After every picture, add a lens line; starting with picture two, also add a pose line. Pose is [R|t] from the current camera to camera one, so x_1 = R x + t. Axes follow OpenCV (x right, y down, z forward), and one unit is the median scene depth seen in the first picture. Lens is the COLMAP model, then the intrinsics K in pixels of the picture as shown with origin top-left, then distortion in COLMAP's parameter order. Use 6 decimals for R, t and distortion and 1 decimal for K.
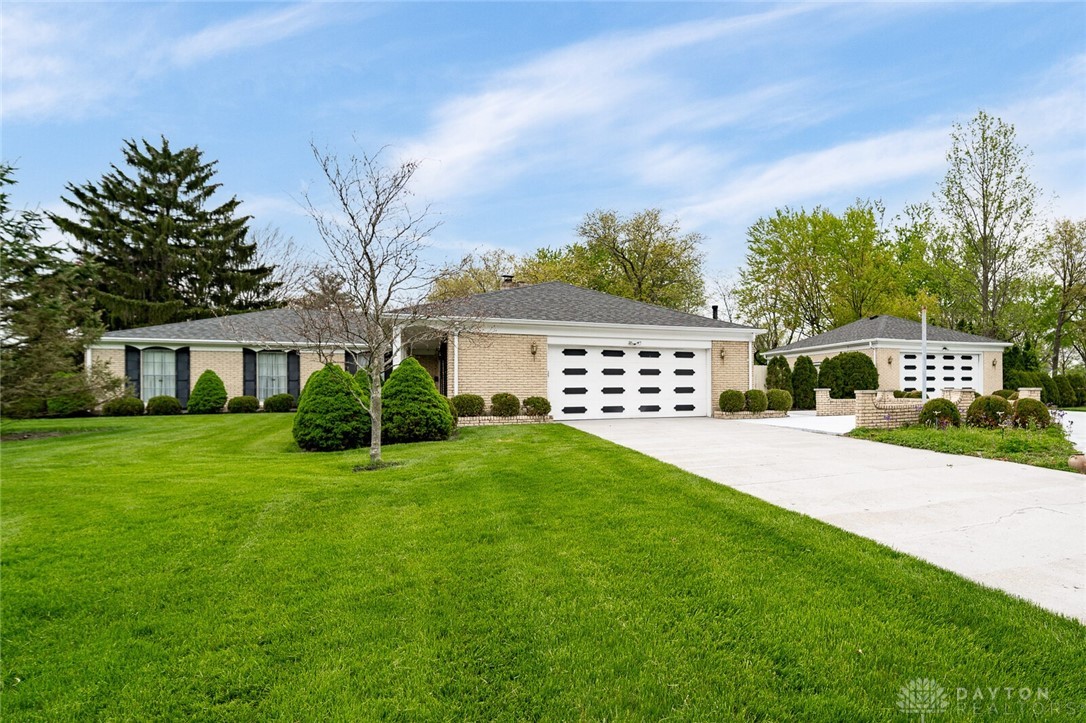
lens RADIAL K [[484.4, 0, 543.1], [0, 484.4, 370.7], [0, 0, 1]] dist [-0.000544, -0.000325]
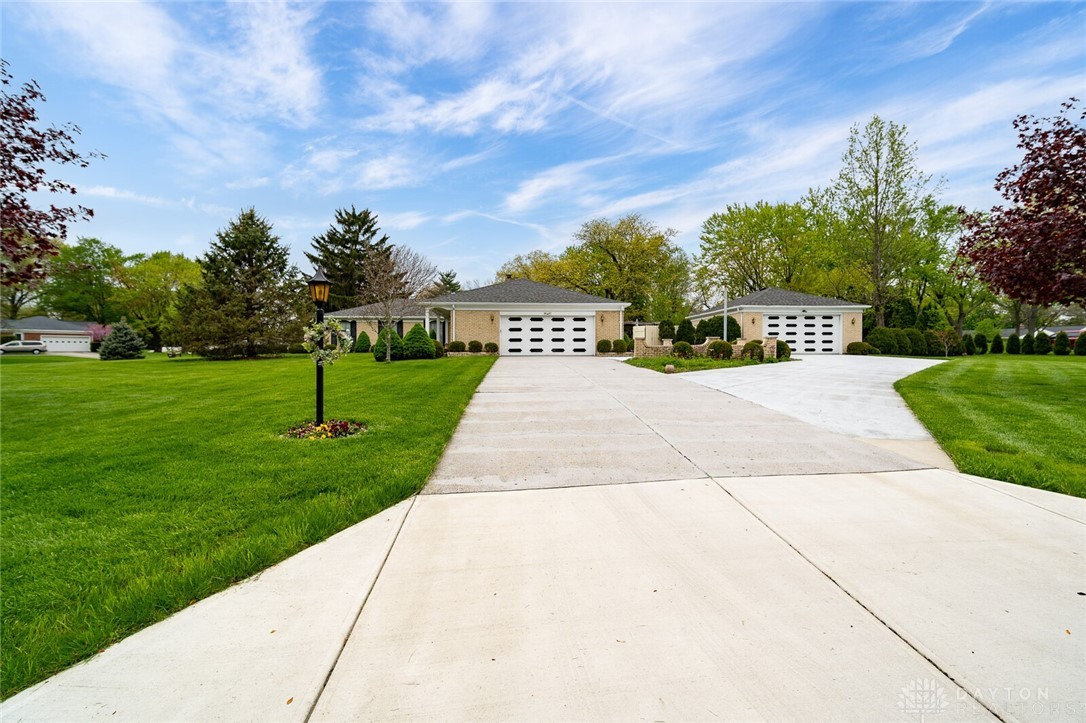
lens RADIAL K [[484.4, 0, 542.6], [0, 484.4, 351.8], [0, 0, 1]] dist [-0.000544, -0.000325]
pose [[0.930423, 0.006337, -0.366432, 0.664886], [0.003847, 0.999627, 0.027055, 0.029155], [0.366466, -0.026582, 0.930052, -0.544672]]
